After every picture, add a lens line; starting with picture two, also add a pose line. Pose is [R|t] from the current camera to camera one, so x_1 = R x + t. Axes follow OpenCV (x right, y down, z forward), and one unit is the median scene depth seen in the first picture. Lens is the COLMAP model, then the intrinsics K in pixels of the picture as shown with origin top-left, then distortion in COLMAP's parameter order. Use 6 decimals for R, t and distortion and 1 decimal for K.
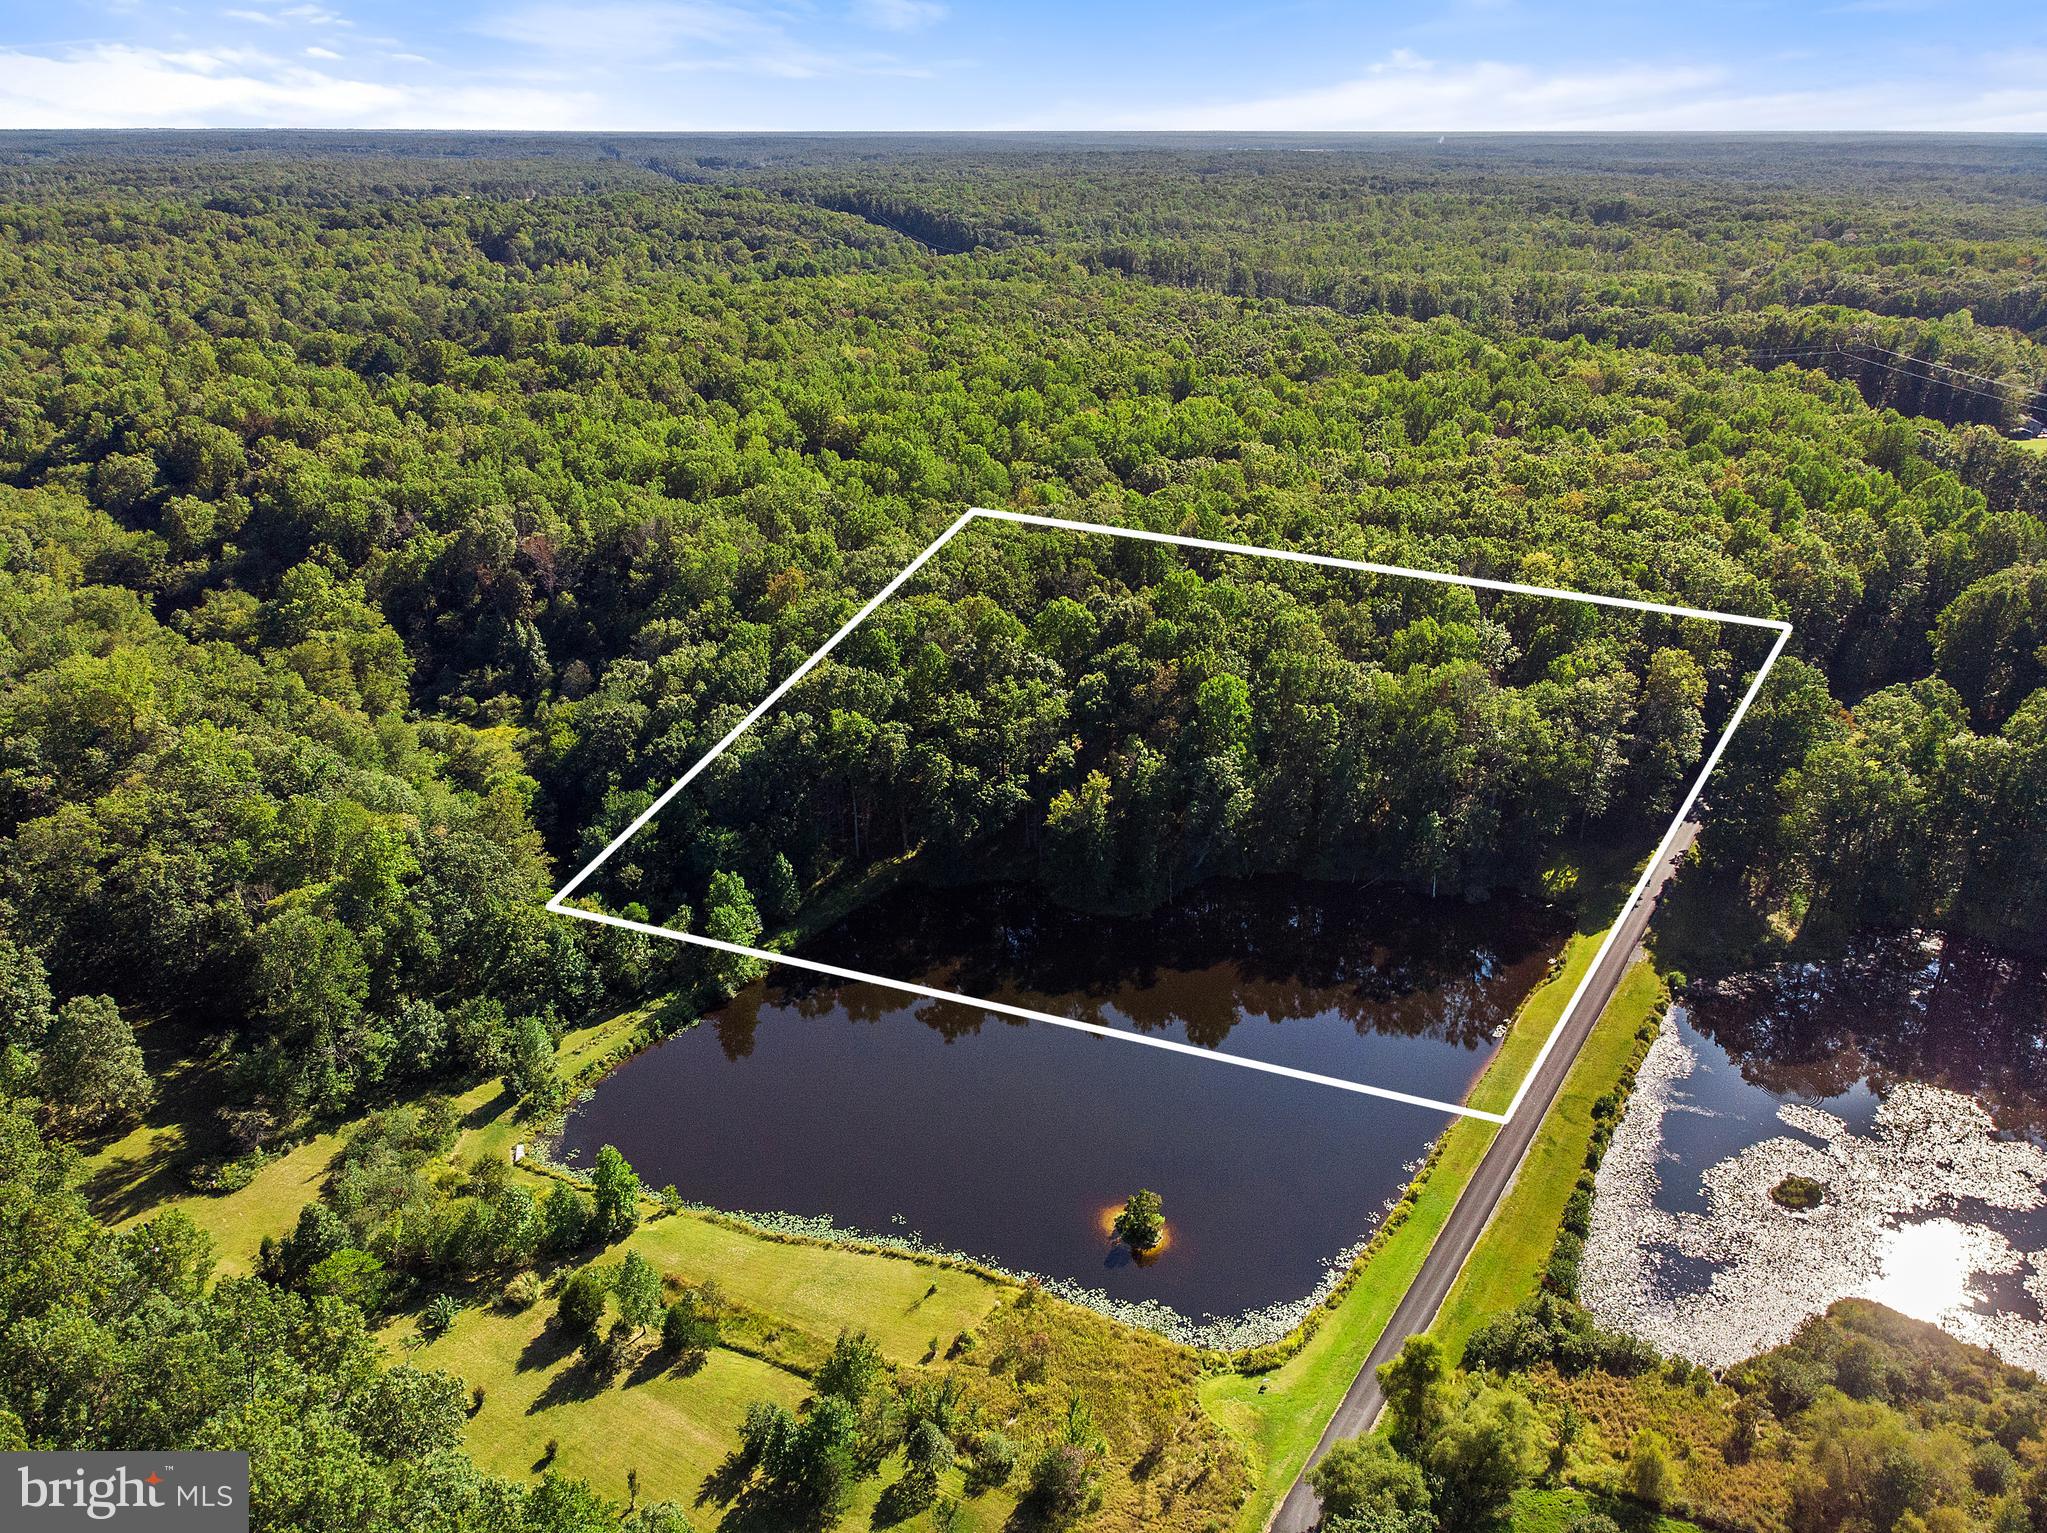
lens RADIAL K [[2521.7, 0, 964.0], [0, 2521.7, 765.9], [0, 0, 1]] dist [-0.039067, 0.342605]
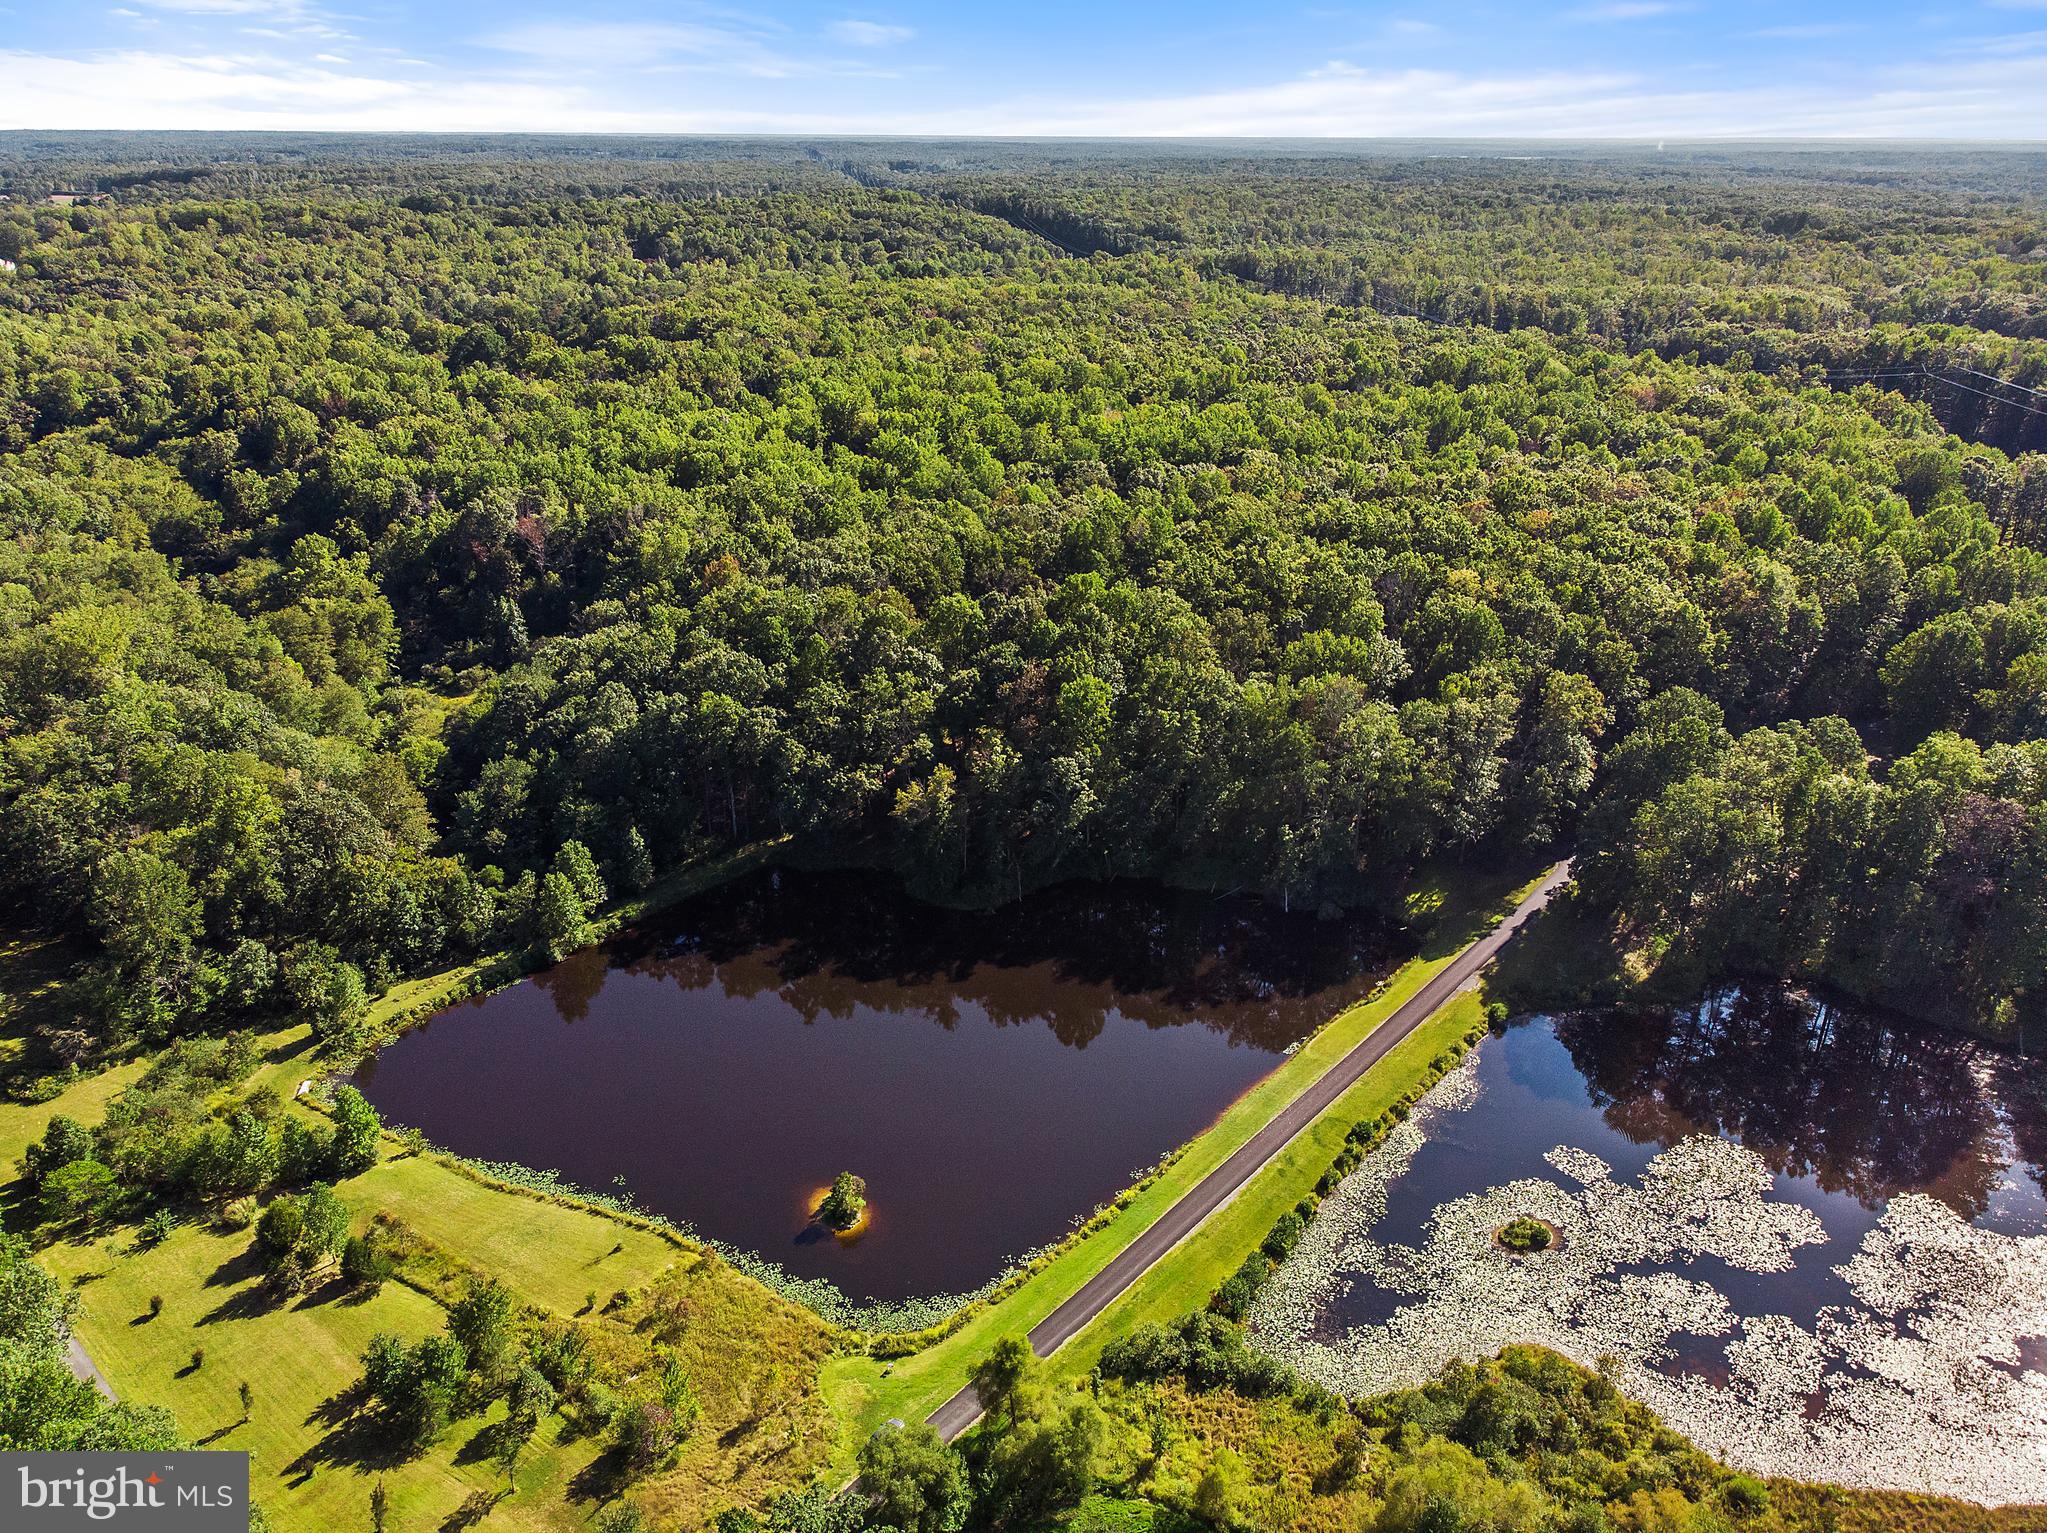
lens RADIAL K [[2521.7, 0, 964.0], [0, 2521.7, 765.9], [0, 0, 1]] dist [-0.039067, 0.342605]
pose [[0.978588, 0.054877, -0.198377, 0.254309], [-0.055560, 0.998453, 0.002127, -0.000144], [0.198187, 0.008941, 0.980123, 0.009193]]
